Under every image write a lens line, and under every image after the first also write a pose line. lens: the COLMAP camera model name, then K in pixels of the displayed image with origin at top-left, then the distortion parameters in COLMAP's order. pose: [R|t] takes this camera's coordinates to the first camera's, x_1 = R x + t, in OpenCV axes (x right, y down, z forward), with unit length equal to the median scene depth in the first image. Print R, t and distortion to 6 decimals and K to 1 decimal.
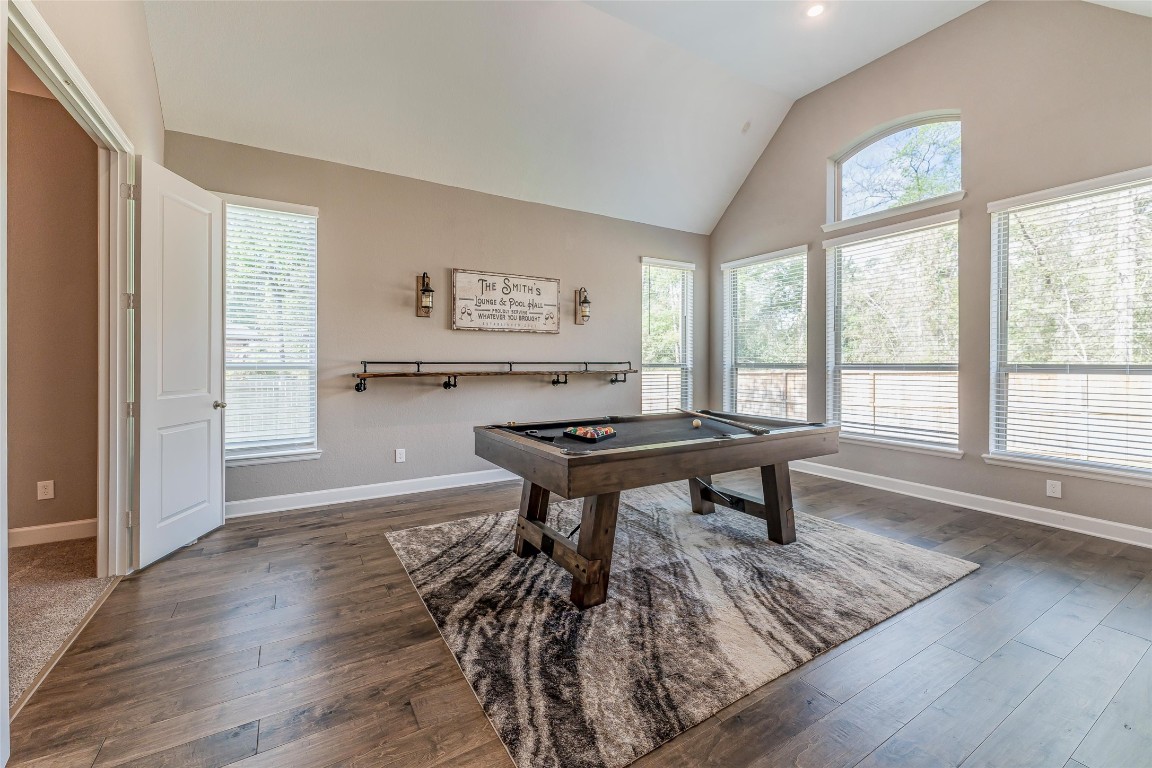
lens RADIAL K [[468.7, 0, 568.5], [0, 468.7, 362.1], [0, 0, 1]] dist [0.002584, -0.000460]
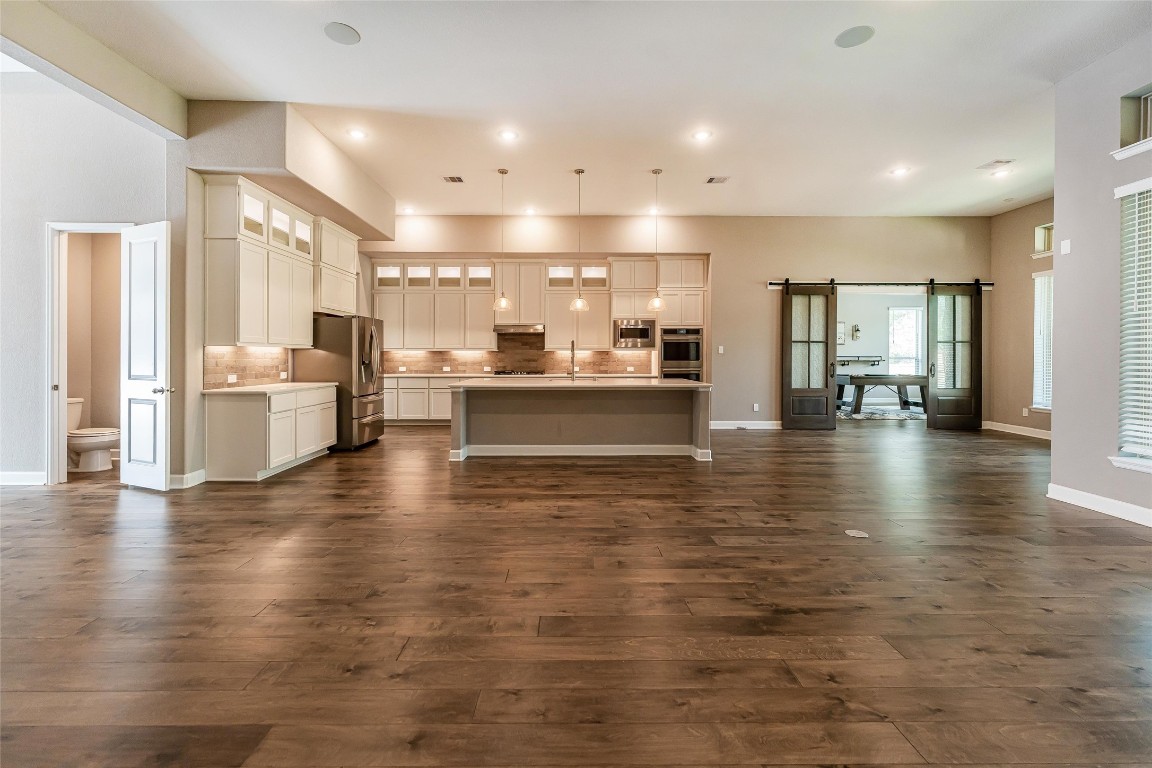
lens RADIAL K [[468.7, 0, 572.0], [0, 468.7, 356.1], [0, 0, 1]] dist [0.002584, -0.000460]
pose [[0.861553, -0.000027, -0.507667, -0.005801], [0.000631, 0.999999, 0.001018, -0.004546], [0.507666, -0.001197, 0.861553, -2.016370]]
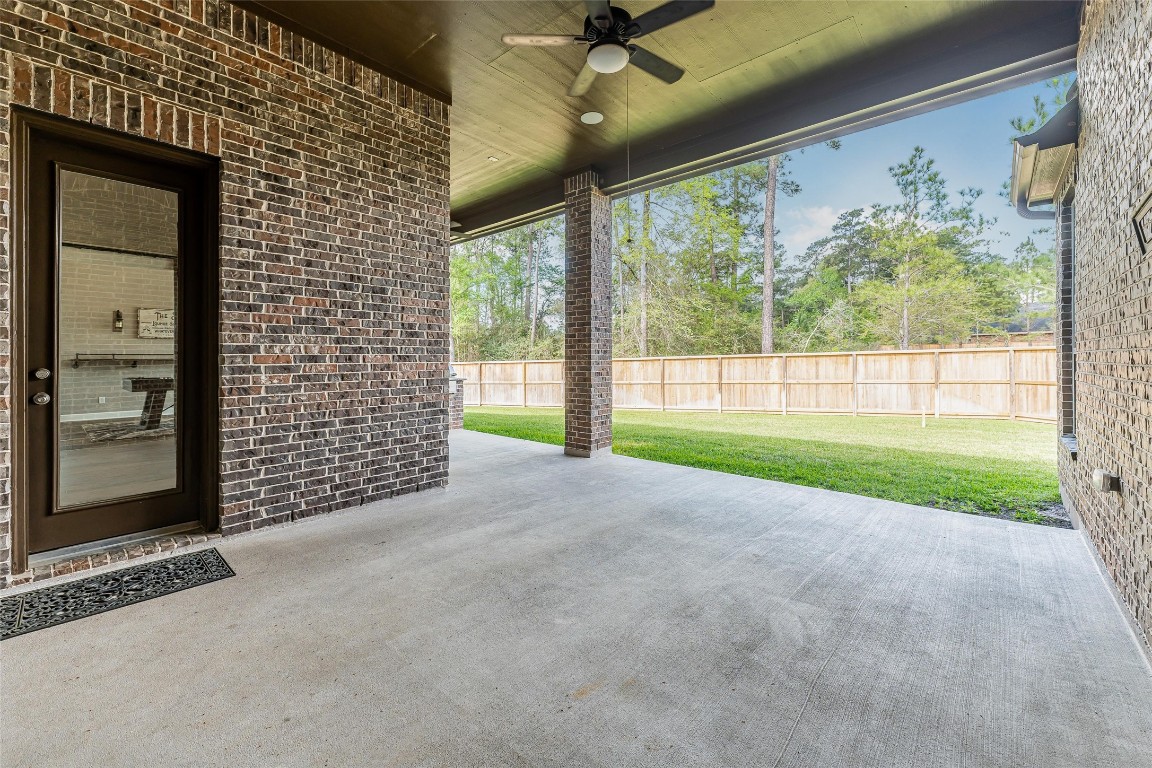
lens RADIAL K [[468.7, 0, 565.5], [0, 468.7, 355.0], [0, 0, 1]] dist [0.002584, -0.000460]
pose [[0.955750, 0.000167, 0.294179, 0.906625], [0.001338, 0.999987, -0.004916, 0.015570], [-0.294176, 0.005092, 0.955738, -1.447923]]
